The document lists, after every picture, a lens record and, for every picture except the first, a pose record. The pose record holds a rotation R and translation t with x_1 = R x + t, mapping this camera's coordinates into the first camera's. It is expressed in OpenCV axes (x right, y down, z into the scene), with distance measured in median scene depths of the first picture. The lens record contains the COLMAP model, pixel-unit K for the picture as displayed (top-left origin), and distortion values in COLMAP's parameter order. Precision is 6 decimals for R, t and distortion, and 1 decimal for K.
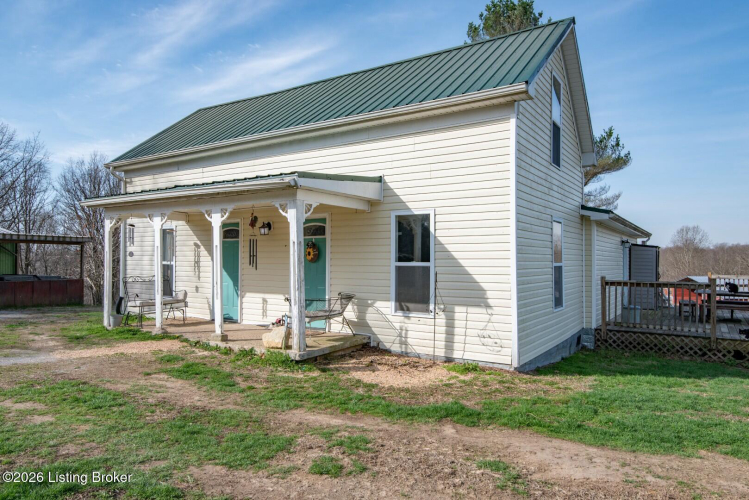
lens RADIAL K [[502.4, 0, 374.5], [0, 502.4, 250.0], [0, 0, 1]] dist [0.034781, -0.000061]
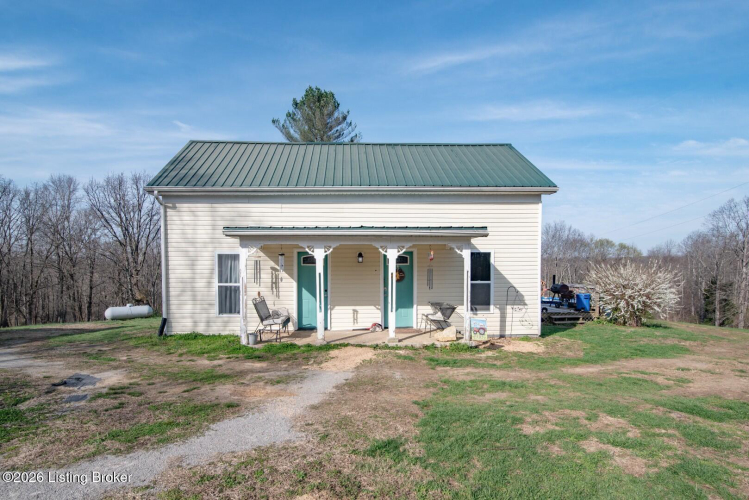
lens RADIAL K [[369.4, 0, 374.2], [0, 369.4, 277.4], [0, 0, 1]] dist [-0.002921, -0.000457]
pose [[0.805962, -0.020432, 0.591615, -0.781450], [-0.004239, 0.999179, 0.040283, -0.029785], [-0.591952, -0.034974, 0.805214, 0.188713]]
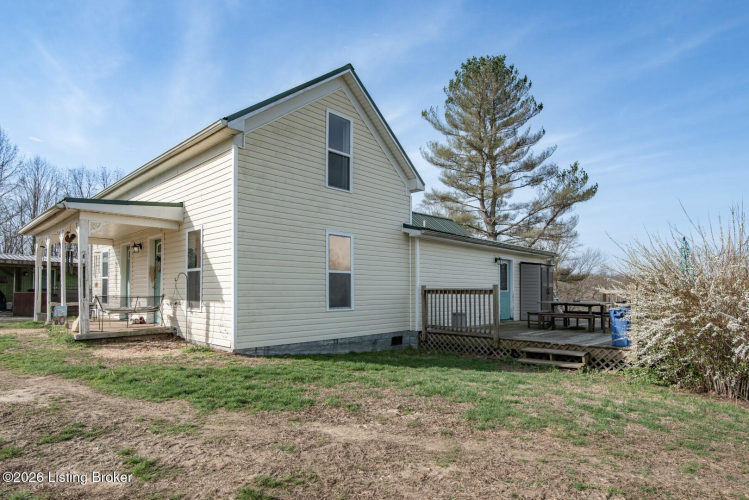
lens RADIAL K [[427.8, 0, 373.3], [0, 427.8, 274.9], [0, 0, 1]] dist [-0.015833, -0.000053]
pose [[0.981153, -0.006678, -0.193119, 0.609659], [0.003484, 0.999852, -0.016871, 0.050745], [0.193203, 0.015880, 0.981030, 0.033085]]
